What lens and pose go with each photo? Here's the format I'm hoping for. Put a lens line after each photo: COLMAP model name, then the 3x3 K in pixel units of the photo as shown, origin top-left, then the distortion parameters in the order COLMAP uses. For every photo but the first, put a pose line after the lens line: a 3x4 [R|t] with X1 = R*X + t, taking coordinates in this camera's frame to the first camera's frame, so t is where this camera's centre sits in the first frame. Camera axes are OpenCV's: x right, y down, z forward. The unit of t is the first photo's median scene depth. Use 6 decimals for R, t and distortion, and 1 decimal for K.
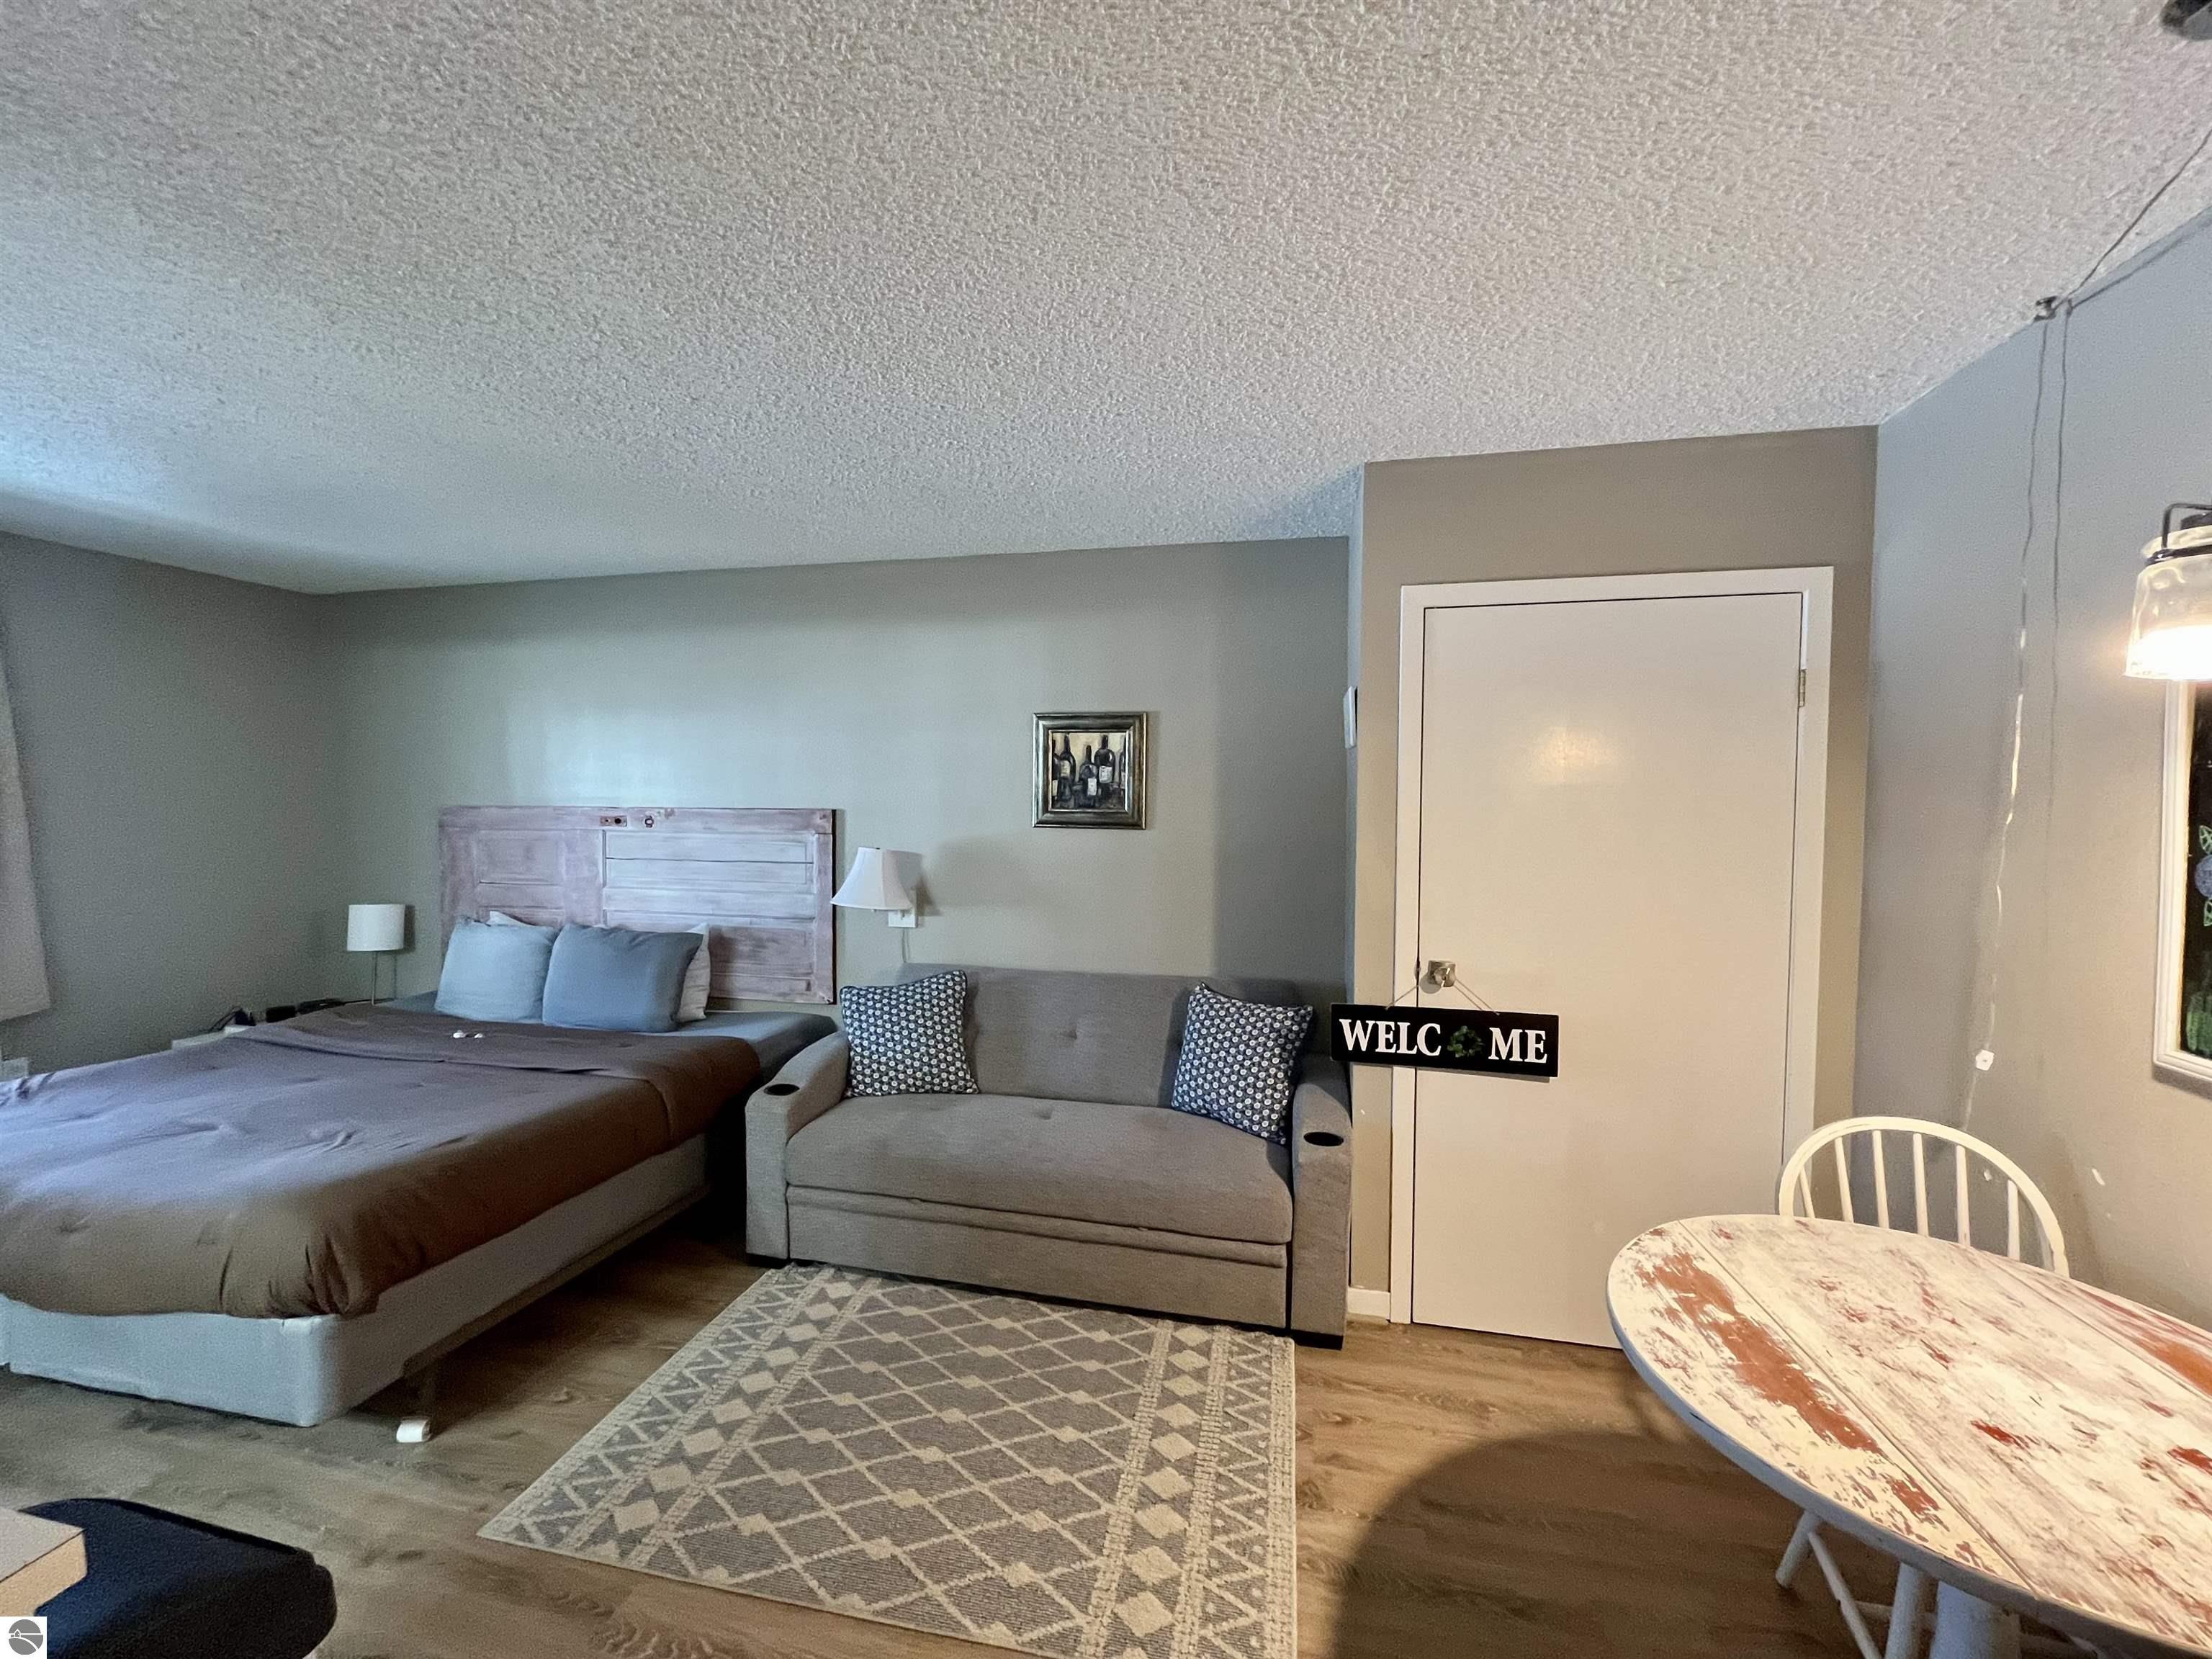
lens RADIAL K [[900.0, 0, 1097.4], [0, 900.0, 832.5], [0, 0, 1]] dist [-0.003608, 0.000295]
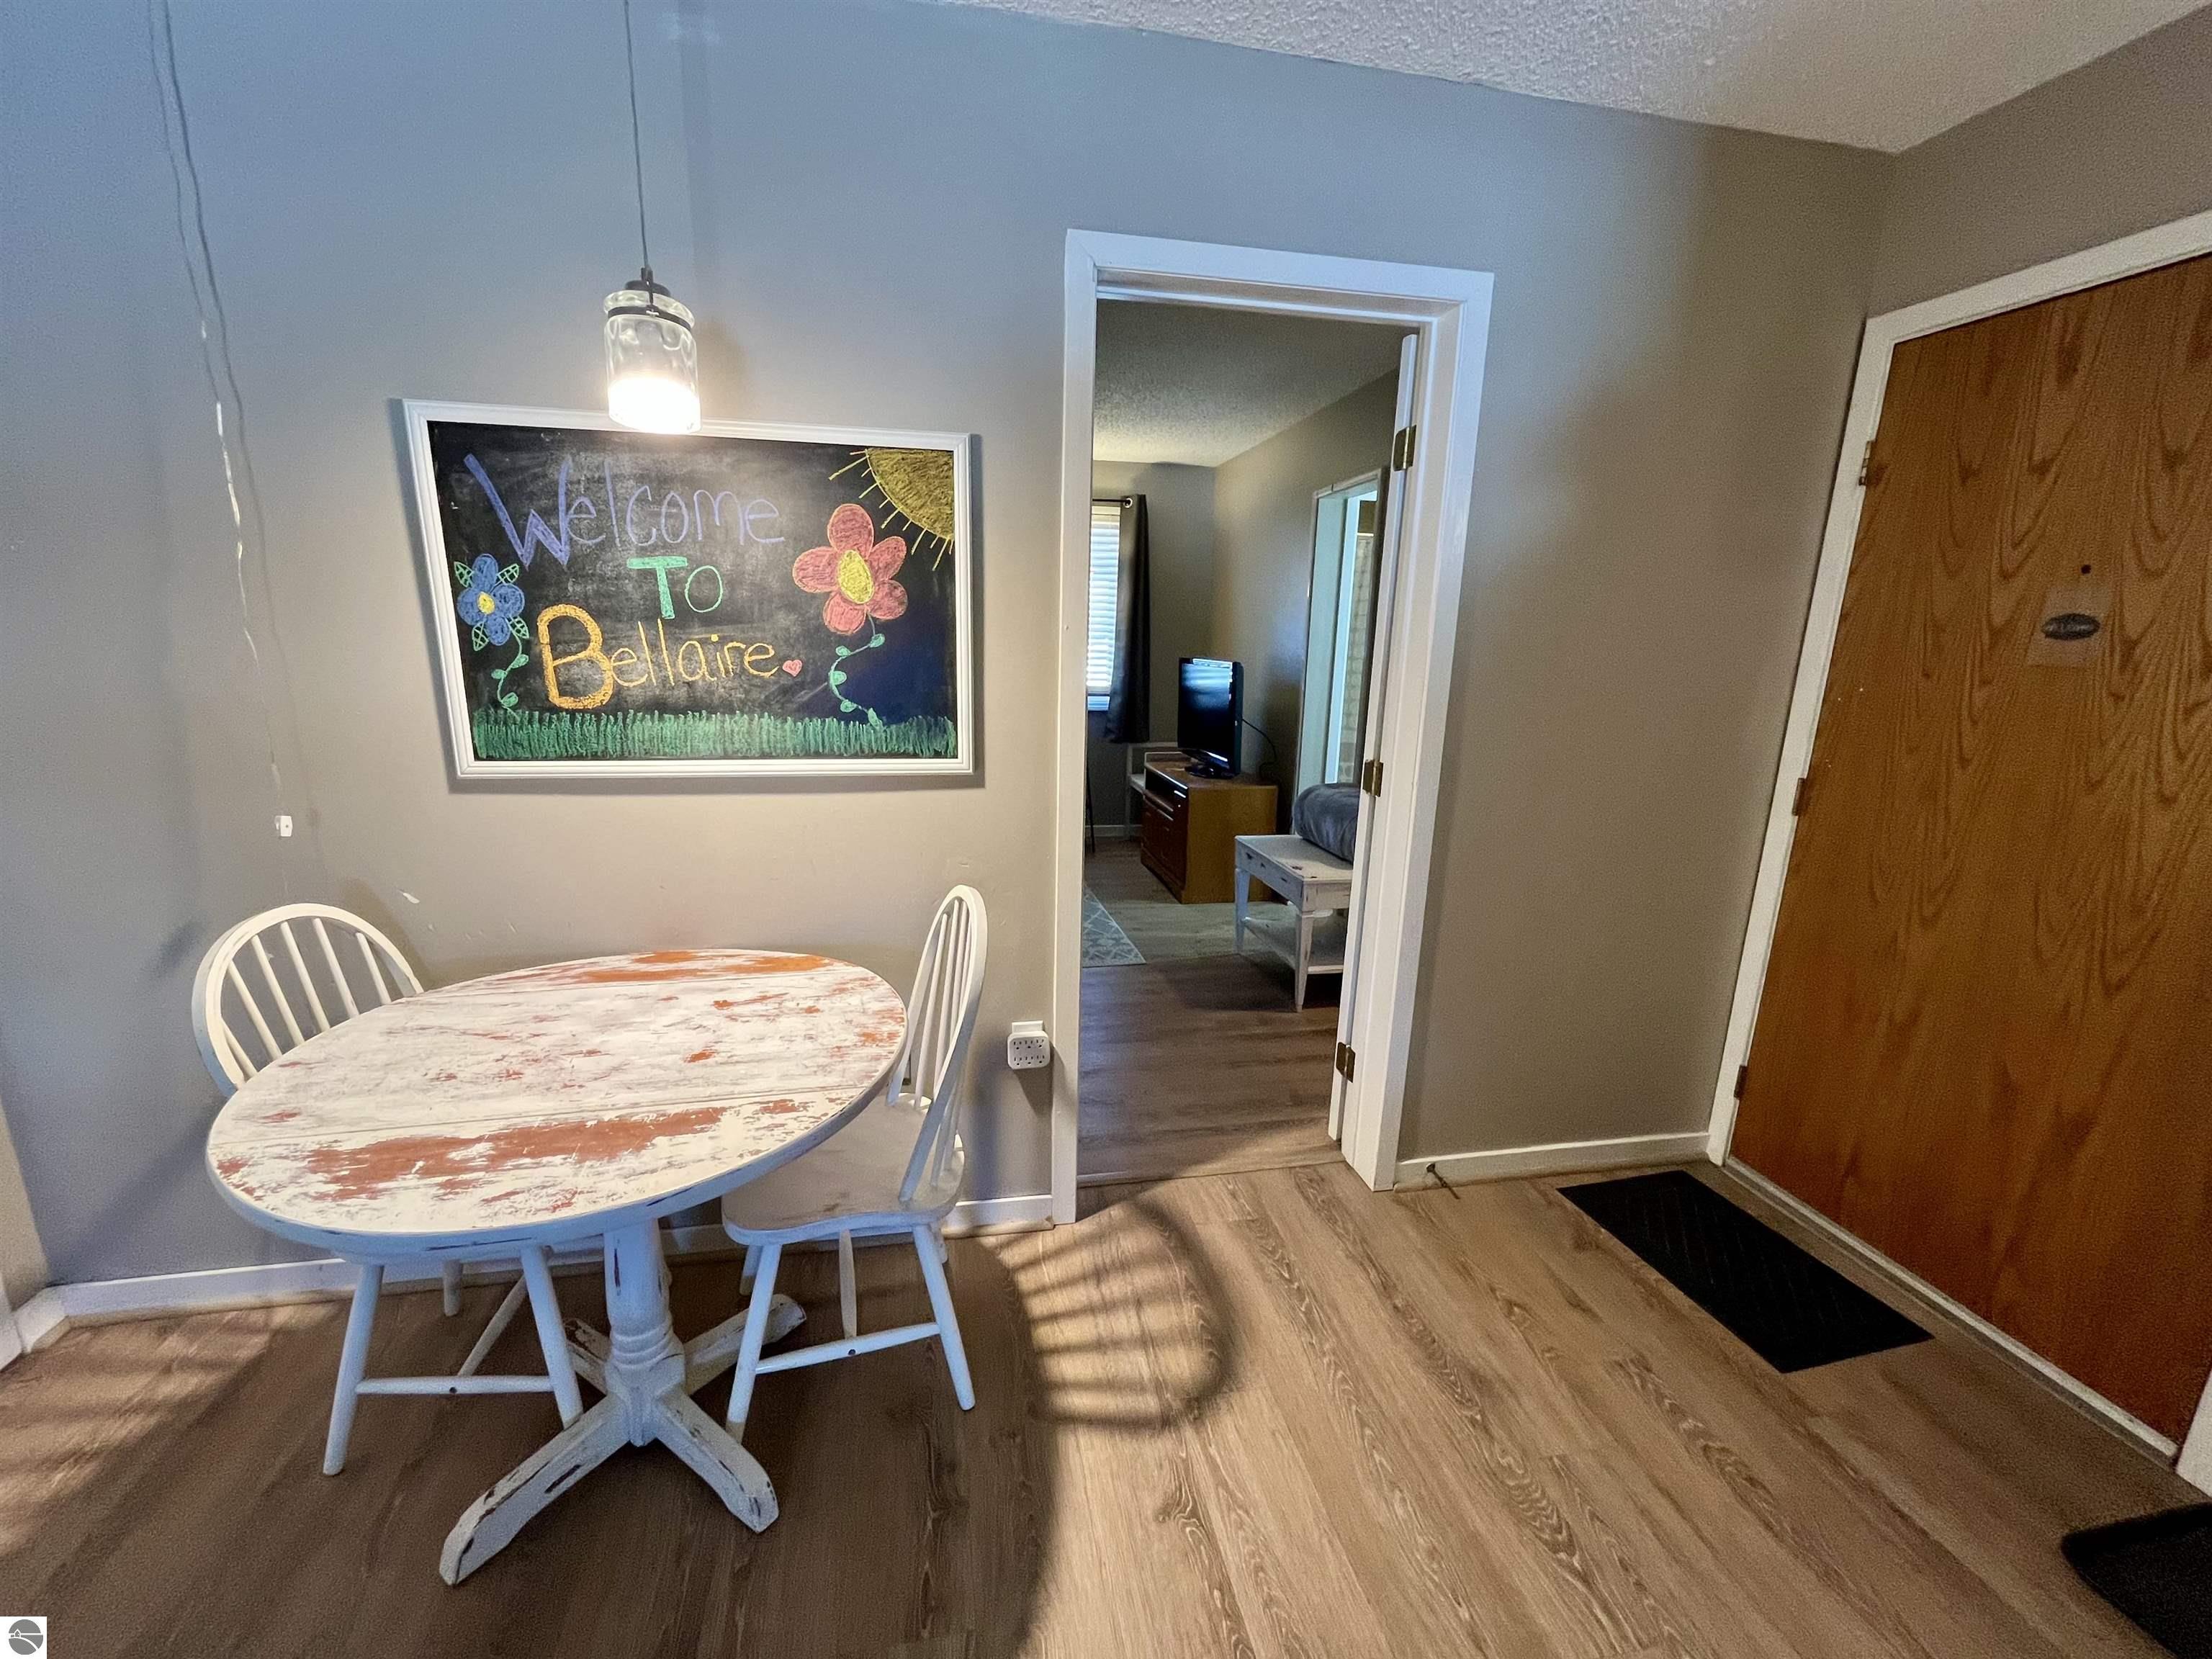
lens RADIAL K [[900.0, 0, 1092.2], [0, 900.0, 830.9], [0, 0, 1]] dist [-0.003608, 0.000295]
pose [[-0.404713, -0.209887, 0.890031, -0.123205], [0.015063, 0.971641, 0.235981, 0.043476], [-0.914320, 0.108911, -0.390075, 0.478184]]
